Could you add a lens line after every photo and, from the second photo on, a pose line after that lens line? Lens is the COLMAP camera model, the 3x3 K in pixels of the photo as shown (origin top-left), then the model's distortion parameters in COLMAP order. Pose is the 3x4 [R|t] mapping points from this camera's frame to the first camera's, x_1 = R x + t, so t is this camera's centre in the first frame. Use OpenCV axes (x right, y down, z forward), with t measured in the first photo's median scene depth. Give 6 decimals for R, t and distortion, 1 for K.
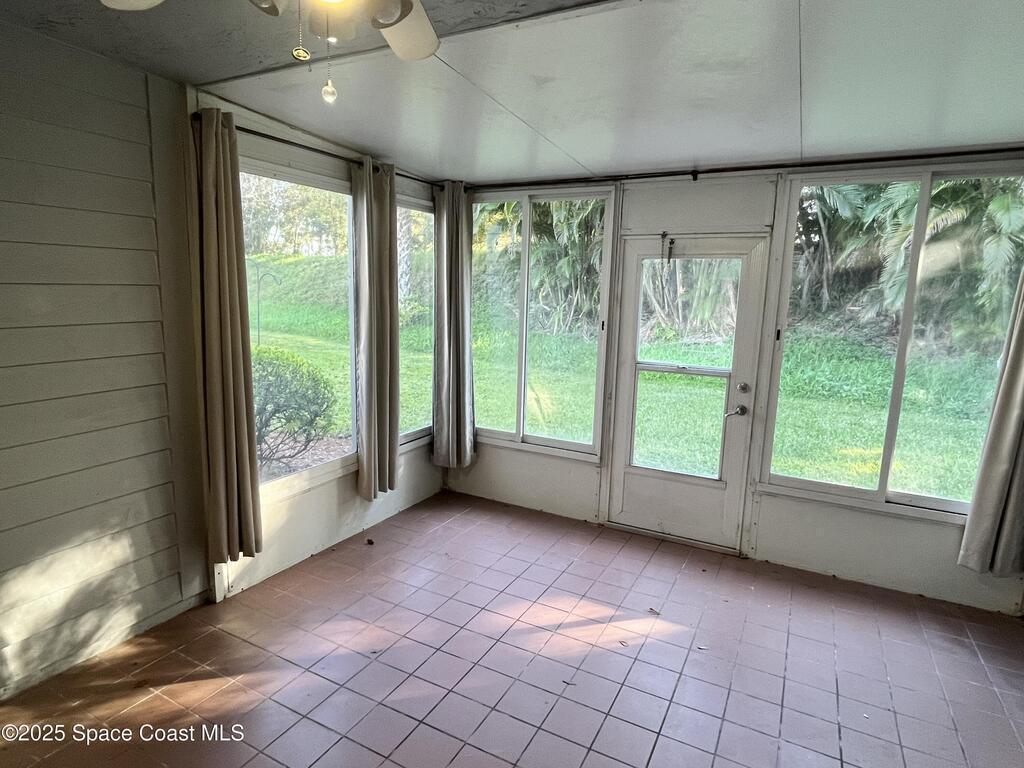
lens RADIAL K [[566.3, 0, 506.3], [0, 566.3, 383.7], [0, 0, 1]] dist [-0.000465, -0.004226]
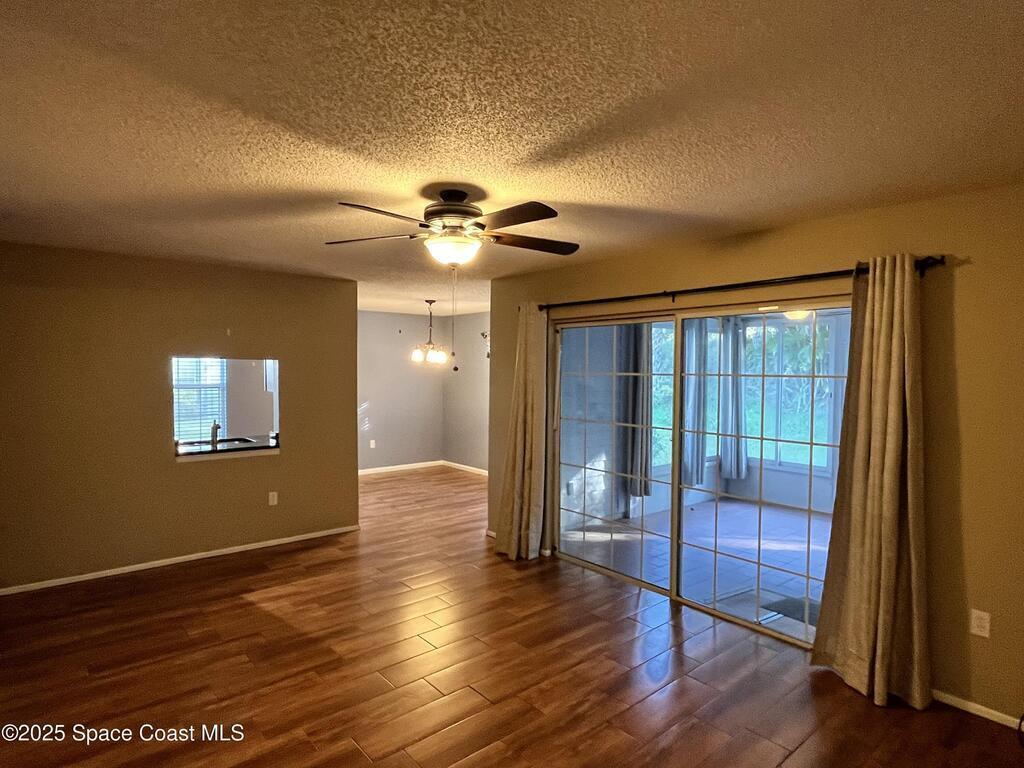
lens RADIAL K [[566.3, 0, 502.4], [0, 566.3, 387.3], [0, 0, 1]] dist [-0.000465, -0.004226]
pose [[0.923928, 0.000516, -0.382567, -0.102292], [-0.054218, 0.990082, -0.129607, 0.157783], [0.378705, 0.140489, 0.914792, -1.016105]]
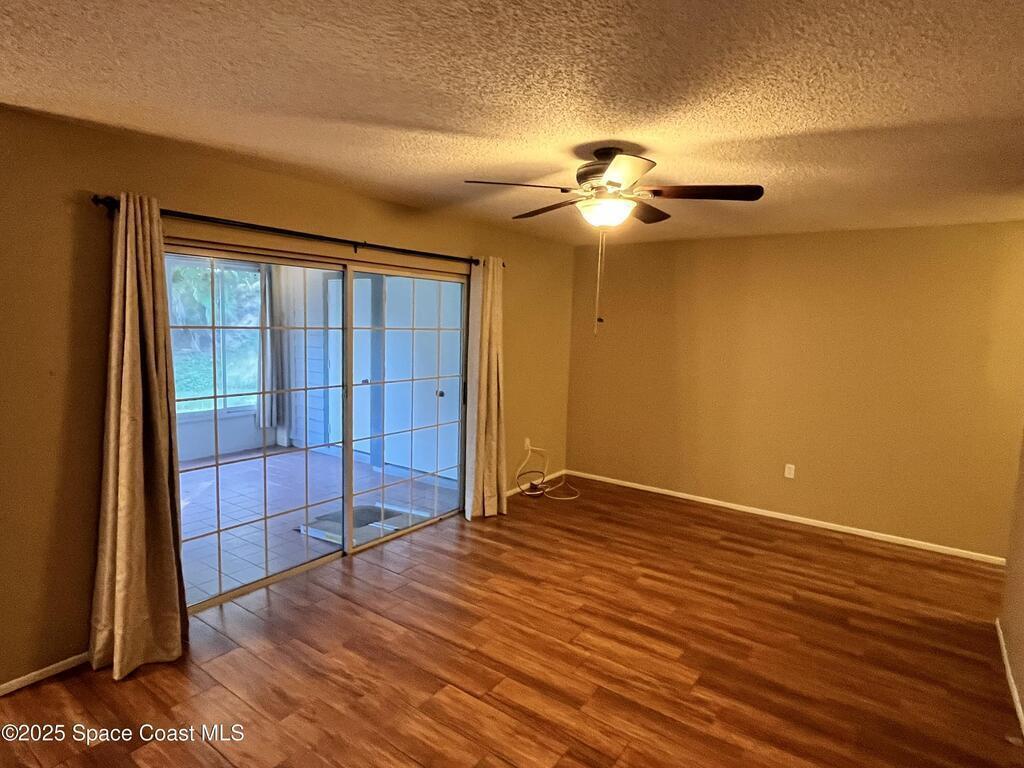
lens RADIAL K [[566.3, 0, 508.4], [0, 566.3, 385.3], [0, 0, 1]] dist [-0.000465, -0.004226]
pose [[0.136790, -0.128590, 0.982218, -1.159039], [0.130806, 0.985201, 0.110764, 0.007695], [-0.981926, 0.113329, 0.151586, -0.368012]]
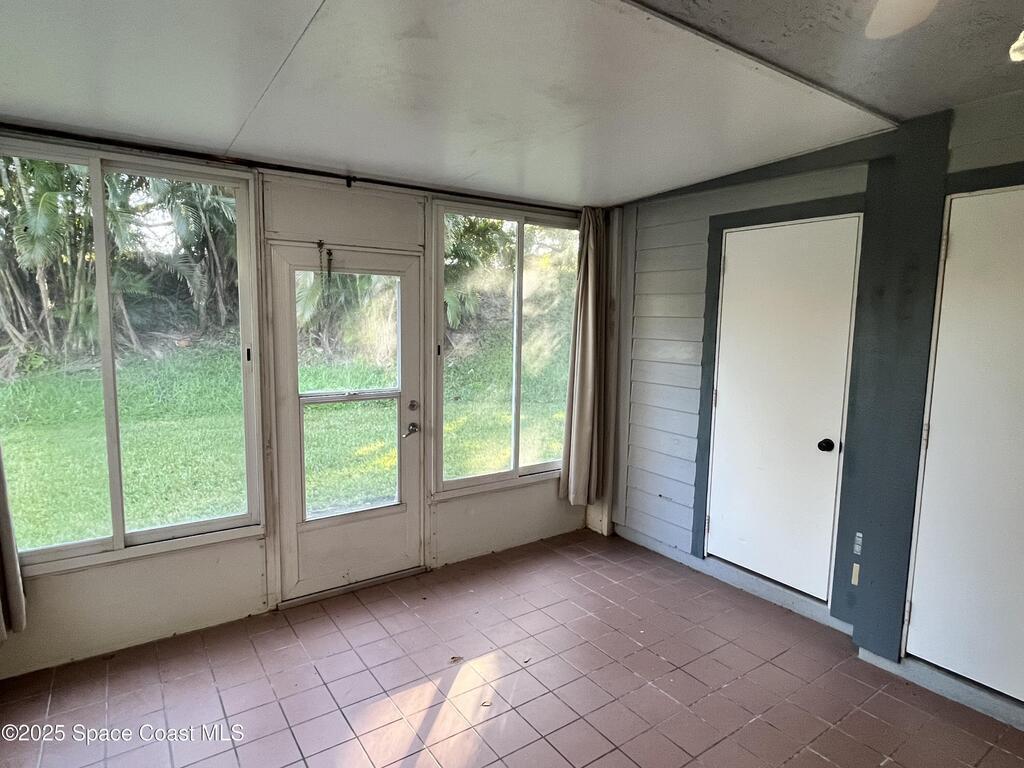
lens RADIAL K [[566.3, 0, 510.6], [0, 566.3, 384.9], [0, 0, 1]] dist [-0.000465, -0.004226]
pose [[0.466340, -0.124417, 0.875813, -0.353170], [0.142527, 0.987692, 0.064420, -0.064764], [-0.873048, 0.094785, 0.478333, 0.350471]]
